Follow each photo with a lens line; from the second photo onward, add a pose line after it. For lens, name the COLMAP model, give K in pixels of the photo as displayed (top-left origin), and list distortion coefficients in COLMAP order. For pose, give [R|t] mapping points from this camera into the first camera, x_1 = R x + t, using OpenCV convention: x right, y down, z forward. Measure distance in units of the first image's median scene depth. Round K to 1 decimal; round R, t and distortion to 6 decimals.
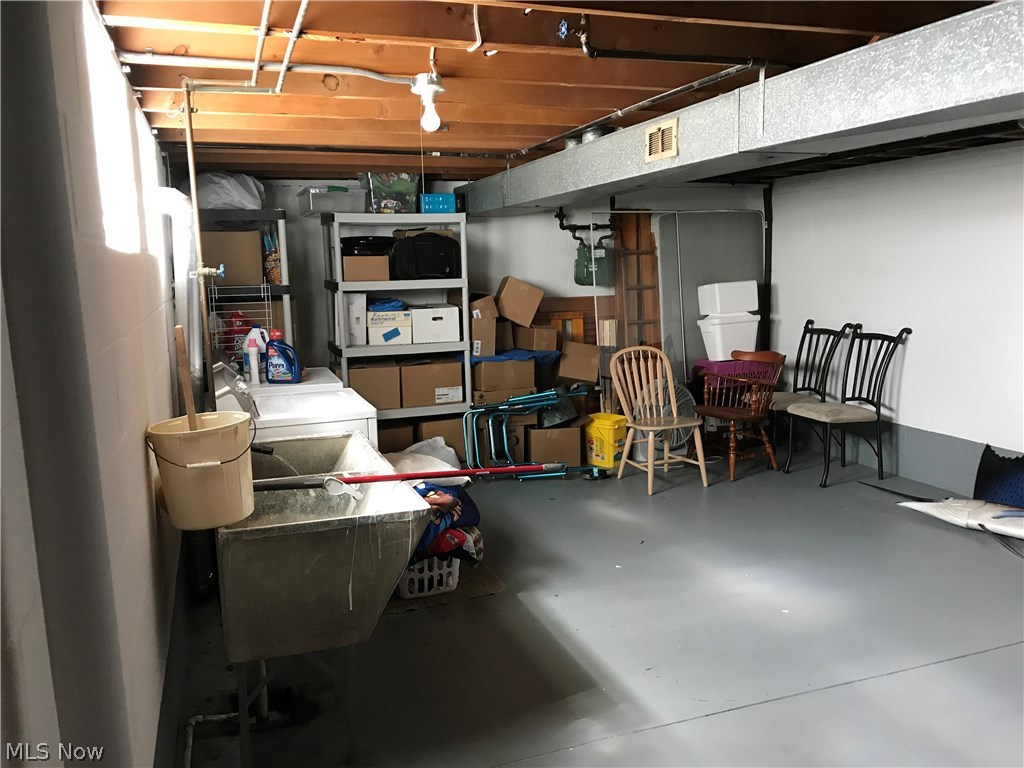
lens RADIAL K [[848.5, 0, 514.4], [0, 848.5, 381.8], [0, 0, 1]] dist [0.017505, -0.028740]
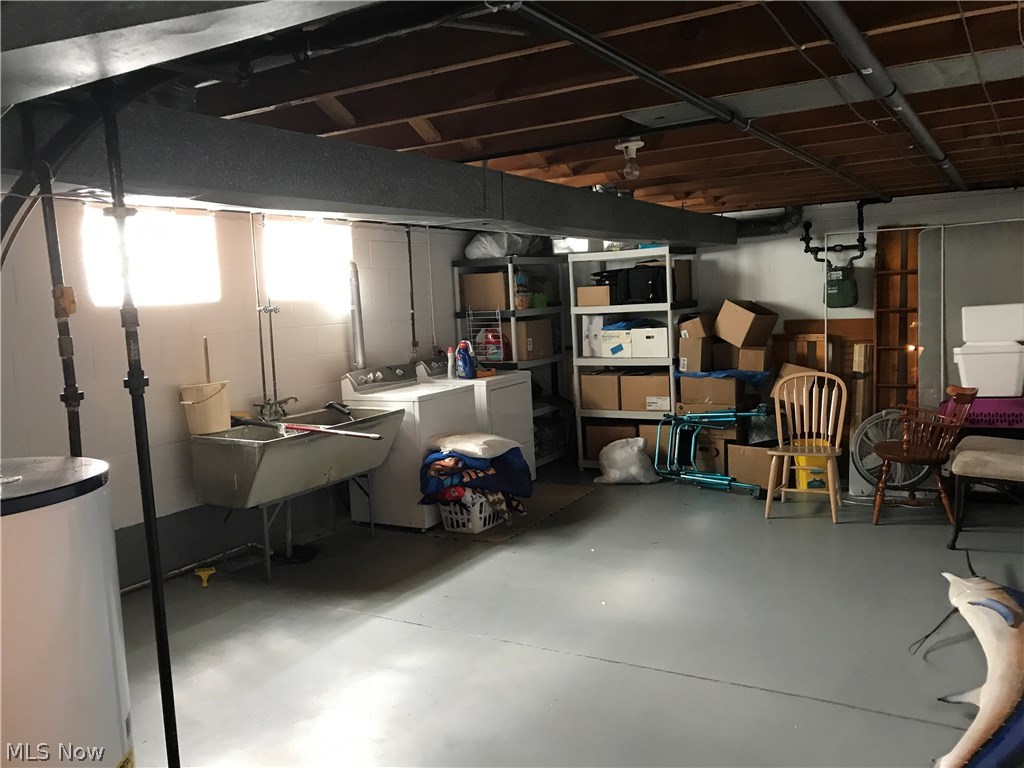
lens RADIAL K [[848.5, 0, 507.5], [0, 848.5, 385.3], [0, 0, 1]] dist [0.017505, -0.028740]
pose [[0.624970, 0.074489, -0.777086, 0.706480], [-0.077884, 0.996420, 0.032875, -0.031710], [0.776754, 0.039977, 0.628535, 0.110837]]
